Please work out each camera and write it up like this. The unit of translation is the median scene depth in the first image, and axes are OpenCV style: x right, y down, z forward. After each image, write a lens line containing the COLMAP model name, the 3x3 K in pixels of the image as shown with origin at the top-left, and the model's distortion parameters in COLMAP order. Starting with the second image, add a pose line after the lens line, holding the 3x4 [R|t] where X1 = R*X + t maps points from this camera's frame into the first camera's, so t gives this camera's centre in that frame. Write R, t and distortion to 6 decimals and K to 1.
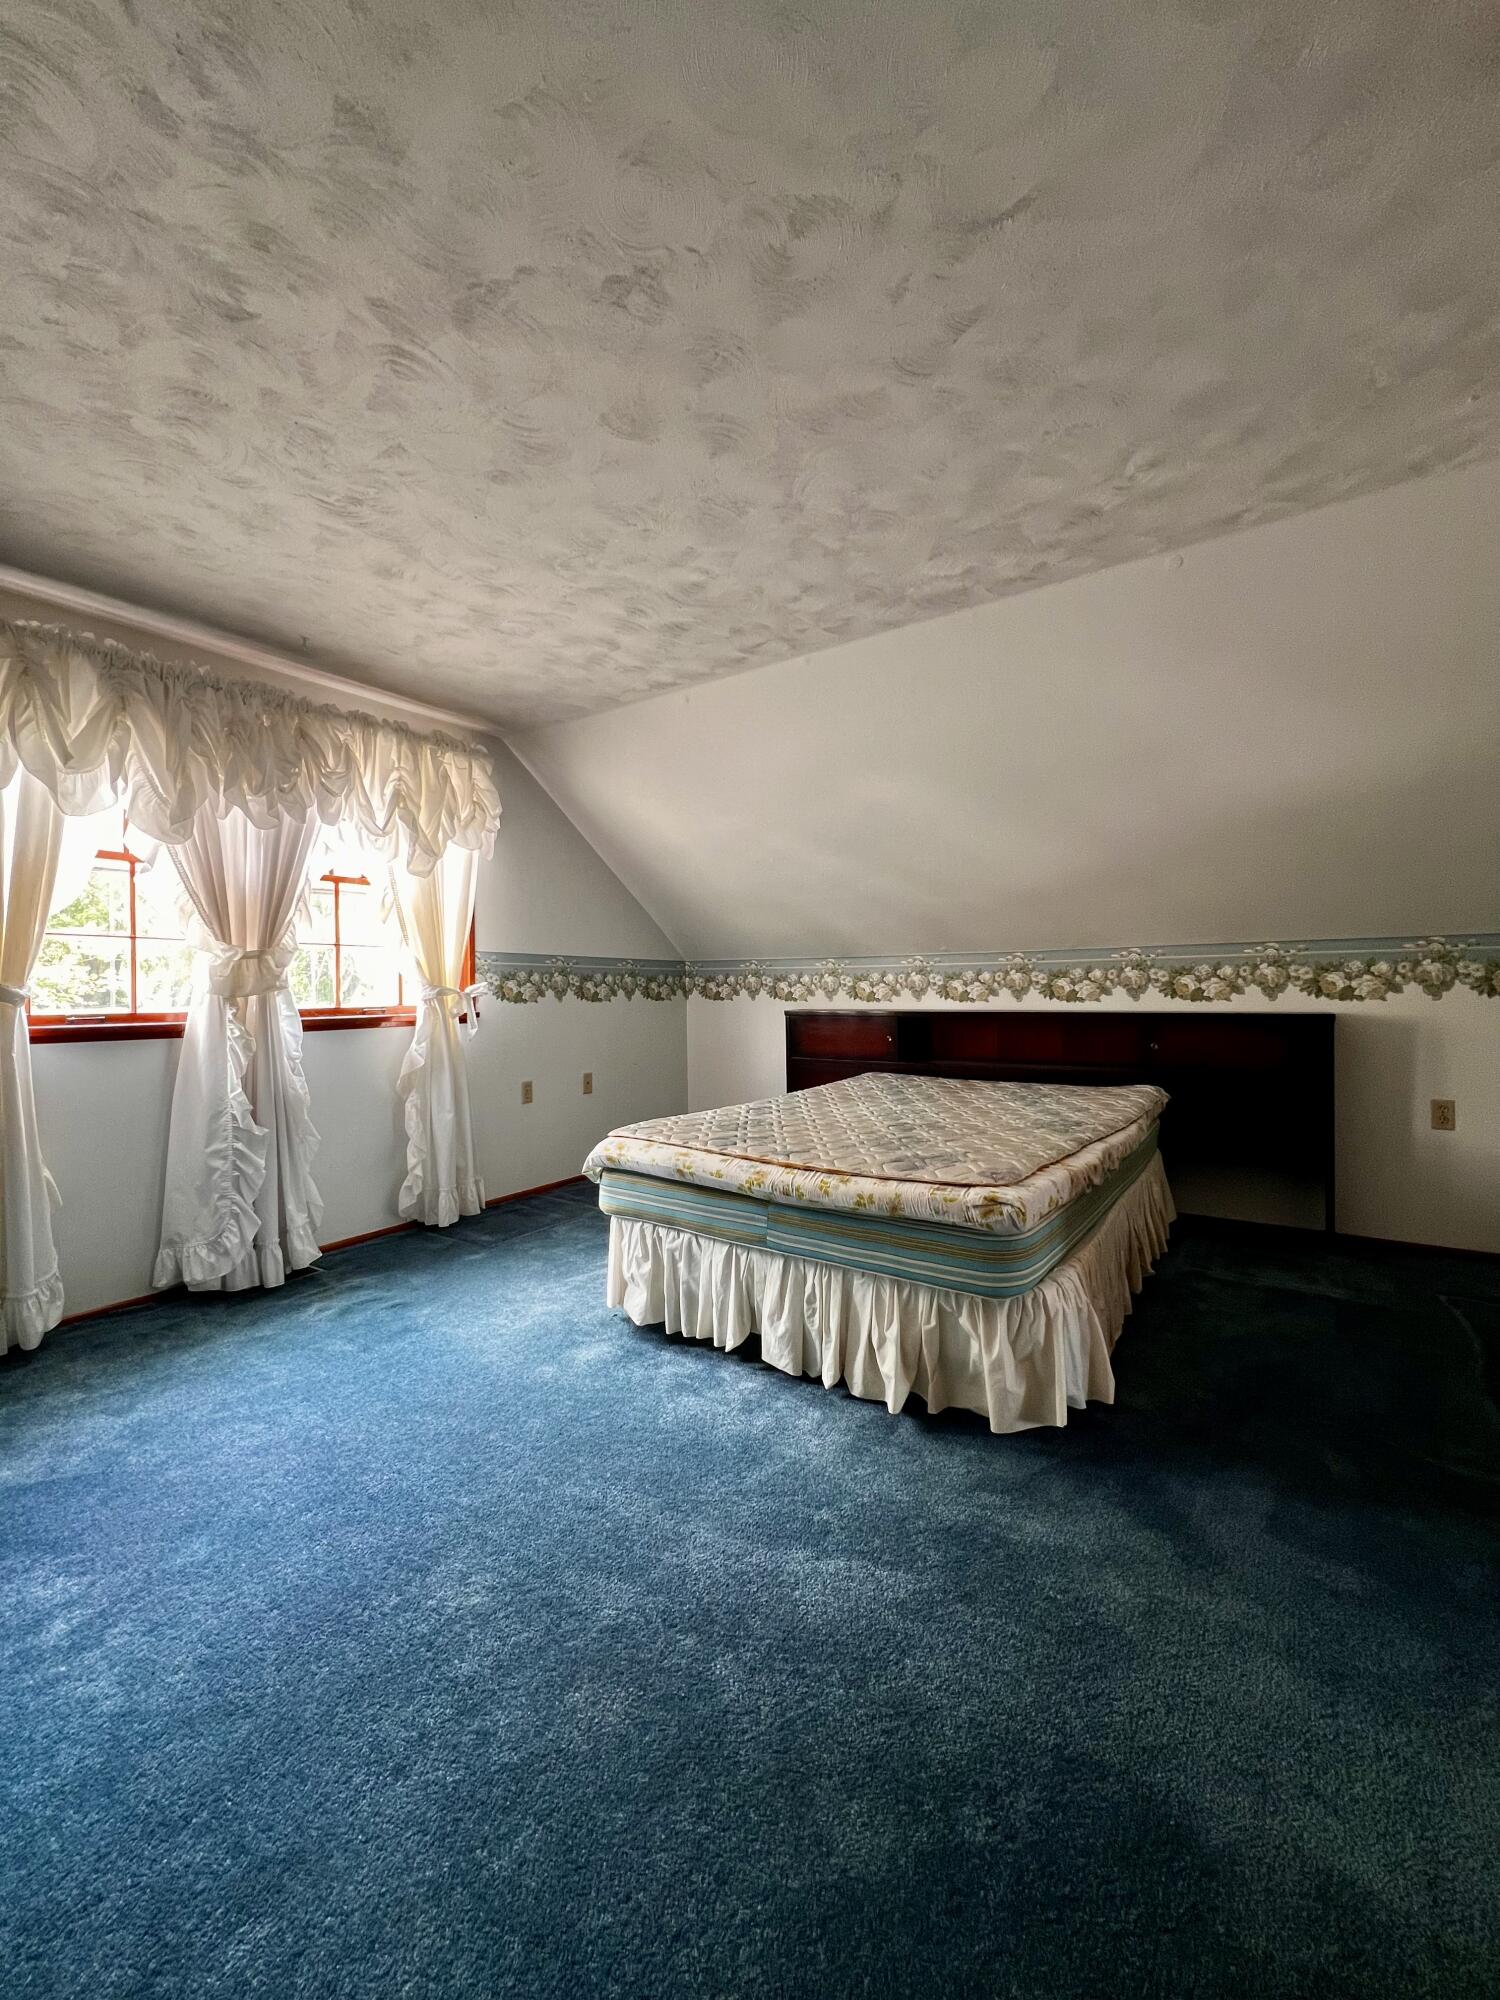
lens RADIAL K [[807.5, 0, 747.3], [0, 807.5, 1002.9], [0, 0, 1]] dist [0.002241, -0.000397]
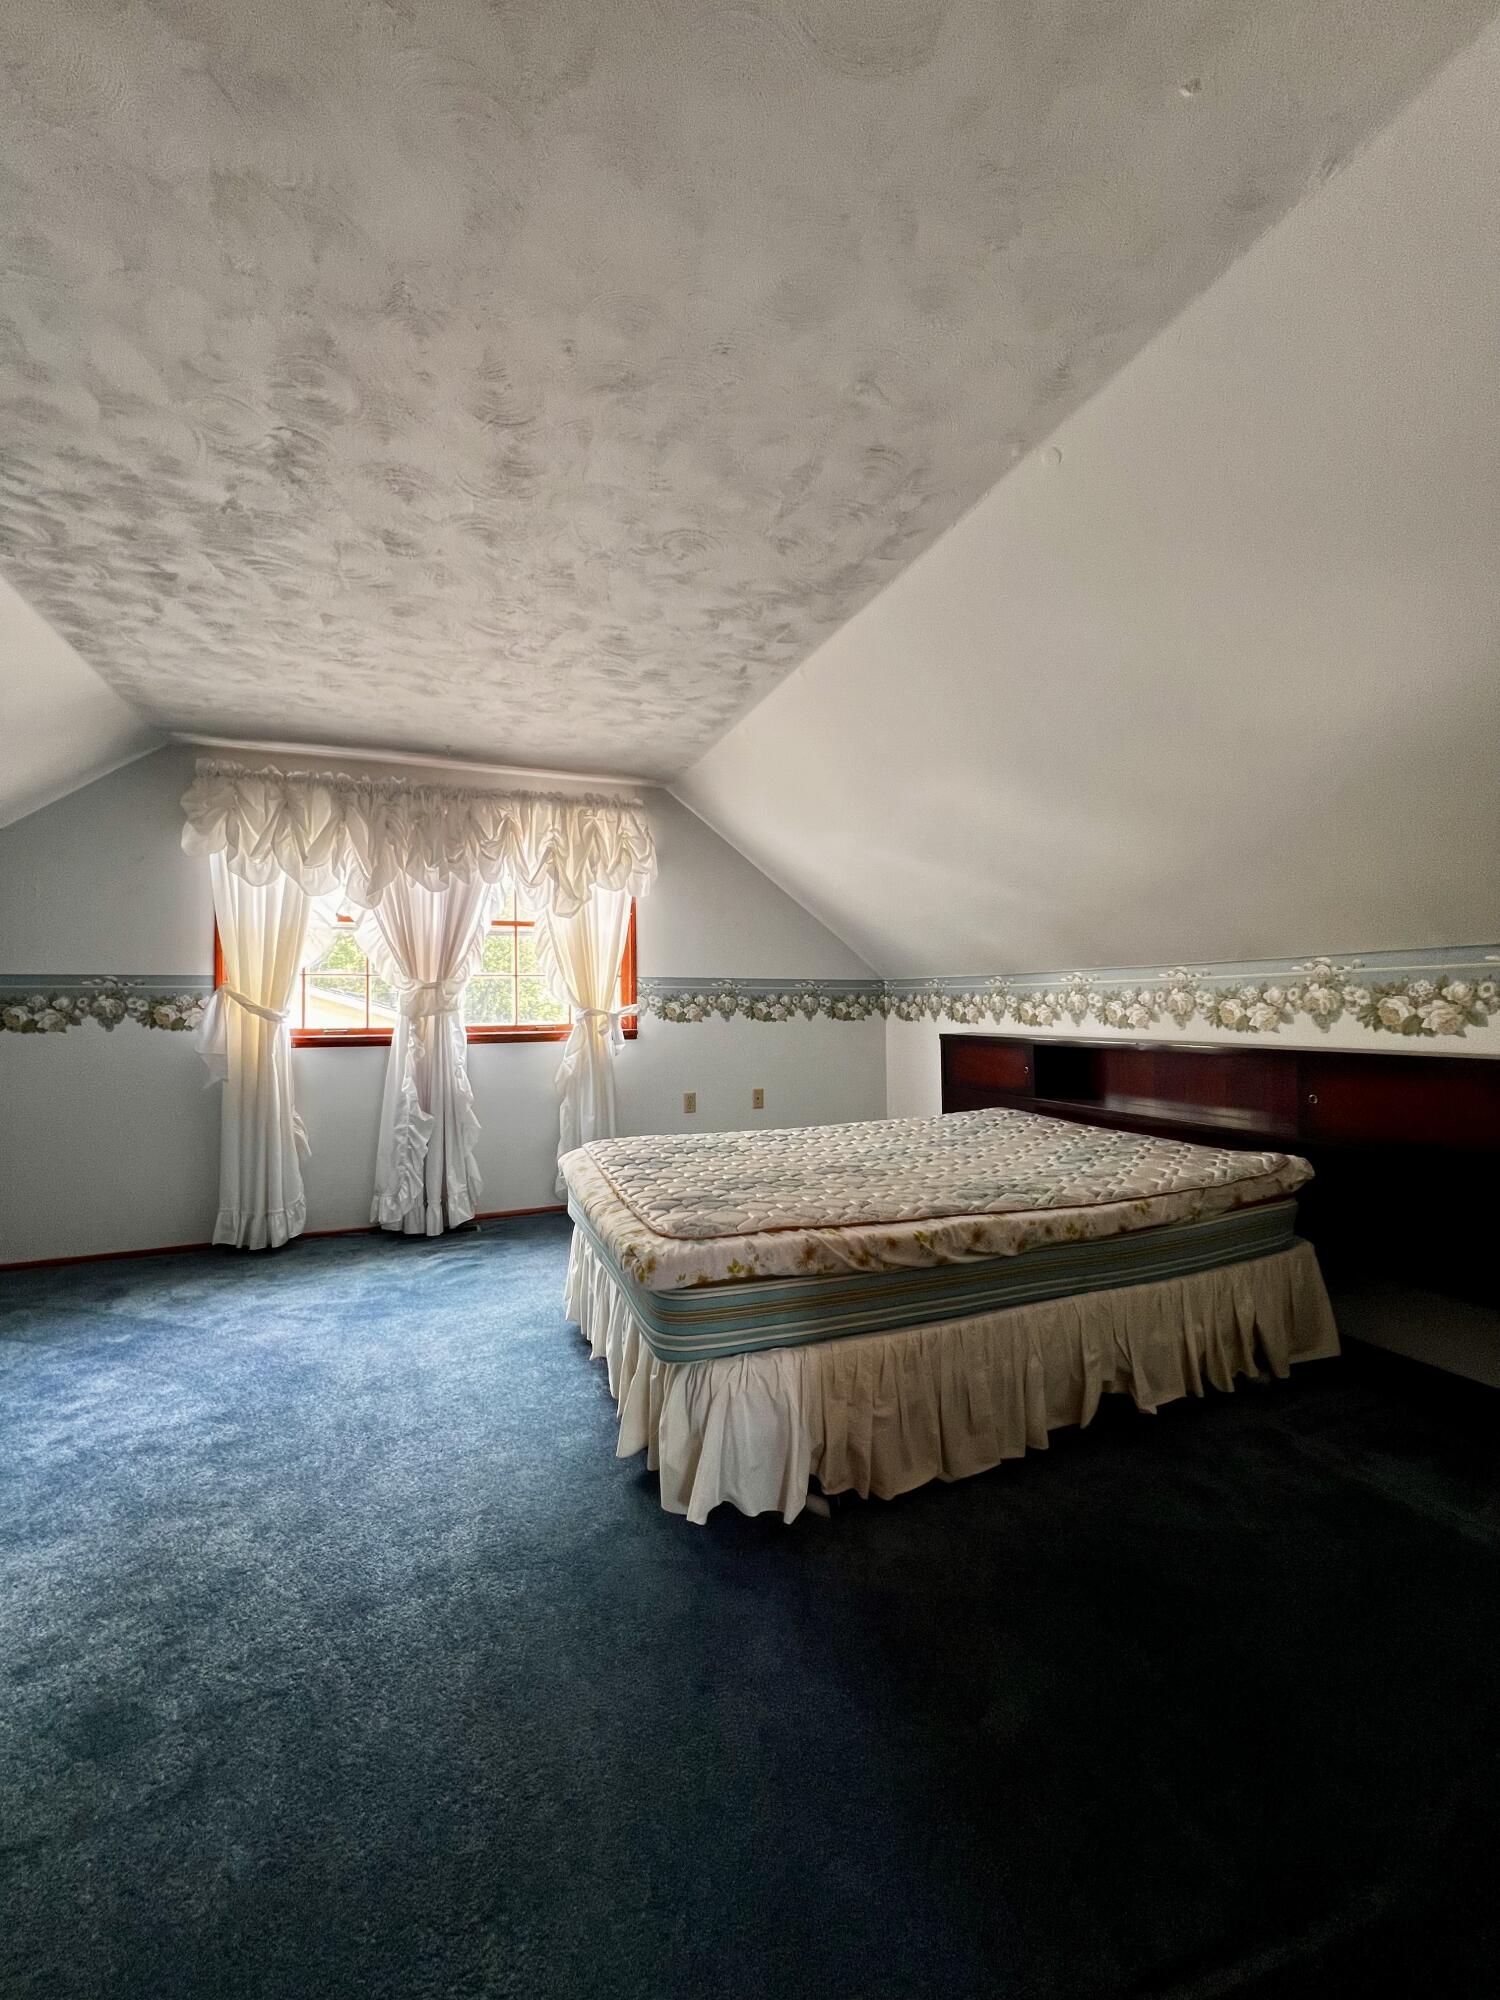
lens RADIAL K [[807.5, 0, 746.2], [0, 807.5, 998.3], [0, 0, 1]] dist [0.002241, -0.000397]
pose [[0.830942, -0.002654, -0.556352, 0.501379], [-0.009731, 0.999766, -0.019302, -0.015246], [0.556274, 0.021453, 0.830722, 0.155970]]
